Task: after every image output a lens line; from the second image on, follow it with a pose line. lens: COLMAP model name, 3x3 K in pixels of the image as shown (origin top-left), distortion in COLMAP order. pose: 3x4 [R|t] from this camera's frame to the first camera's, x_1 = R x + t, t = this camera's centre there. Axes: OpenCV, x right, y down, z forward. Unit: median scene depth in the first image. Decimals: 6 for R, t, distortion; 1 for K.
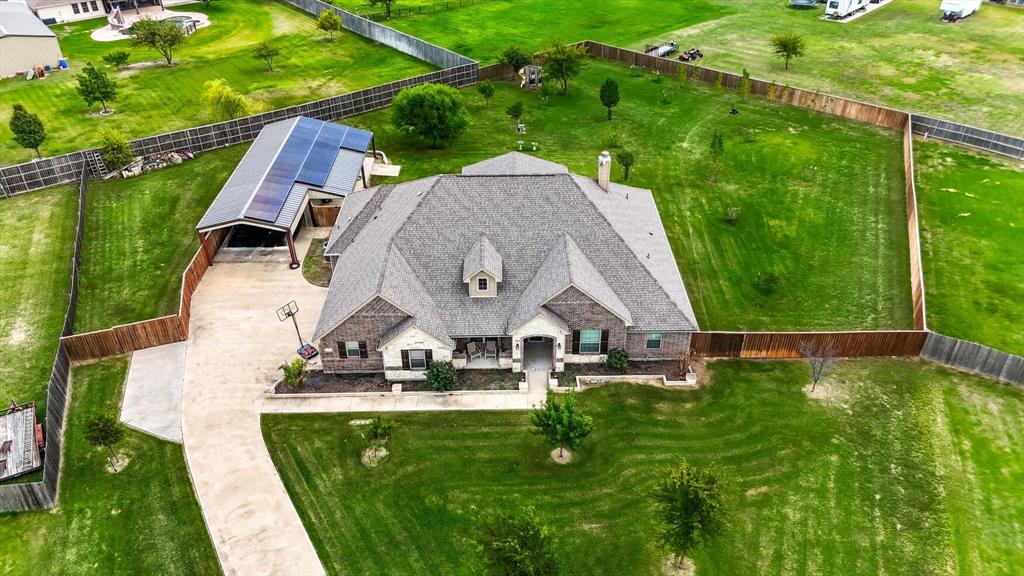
lens RADIAL K [[765.3, 0, 513.9], [0, 765.3, 281.5], [0, 0, 1]] dist [0.053638, -0.036042]
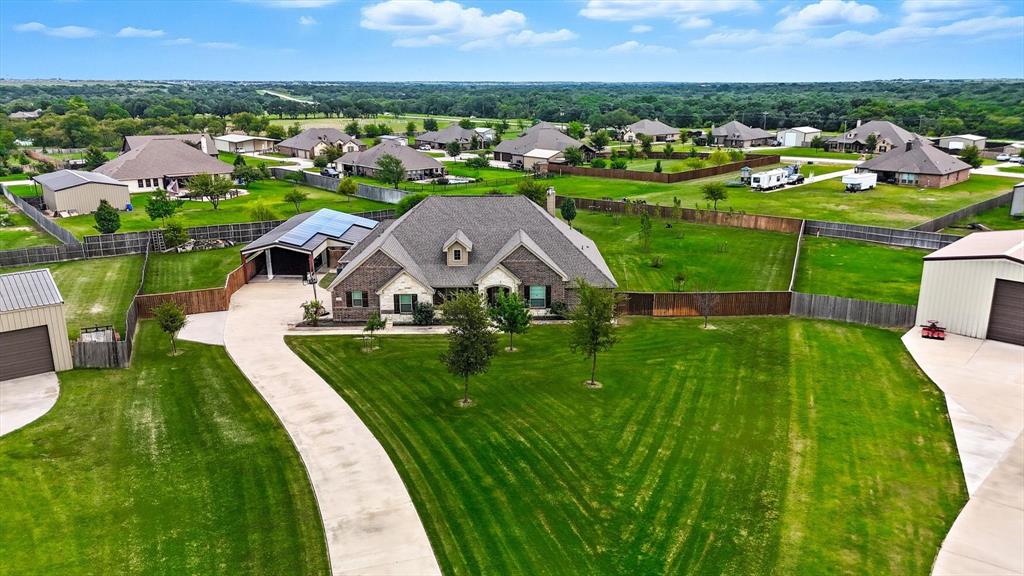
lens RADIAL K [[765.3, 0, 516.3], [0, 765.3, 284.2], [0, 0, 1]] dist [0.053638, -0.036042]
pose [[0.999983, 0.003021, 0.004946, 0.056787], [-0.001235, 0.944851, -0.327497, 0.493424], [-0.005663, 0.327485, 0.944839, -0.254540]]
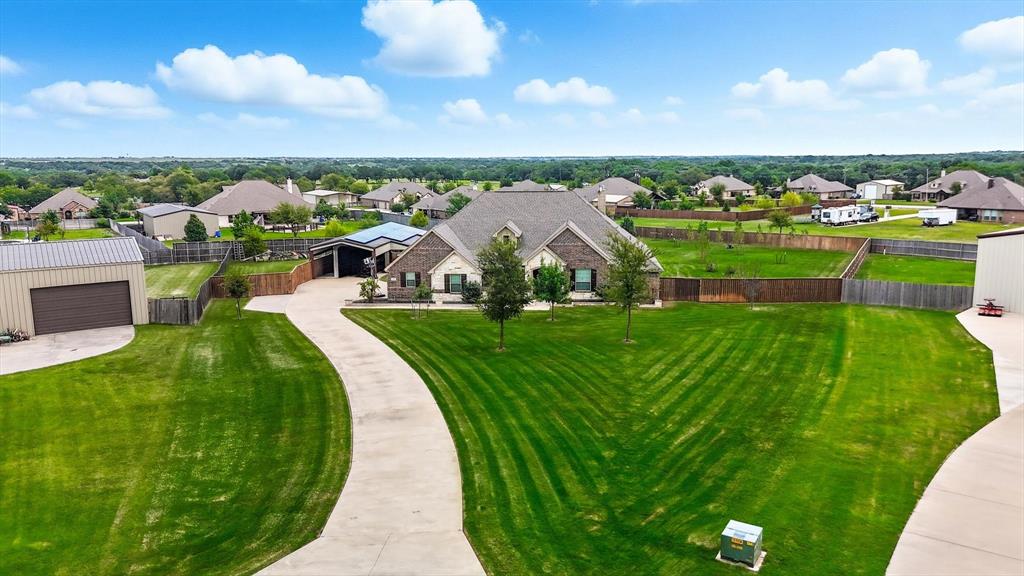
lens RADIAL K [[765.3, 0, 515.7], [0, 765.3, 286.6], [0, 0, 1]] dist [0.053638, -0.036042]
pose [[0.994993, 0.013890, -0.098975, 0.115270], [-0.053485, 0.910563, -0.409895, 0.653202], [0.084430, 0.413136, 0.906747, -0.230885]]
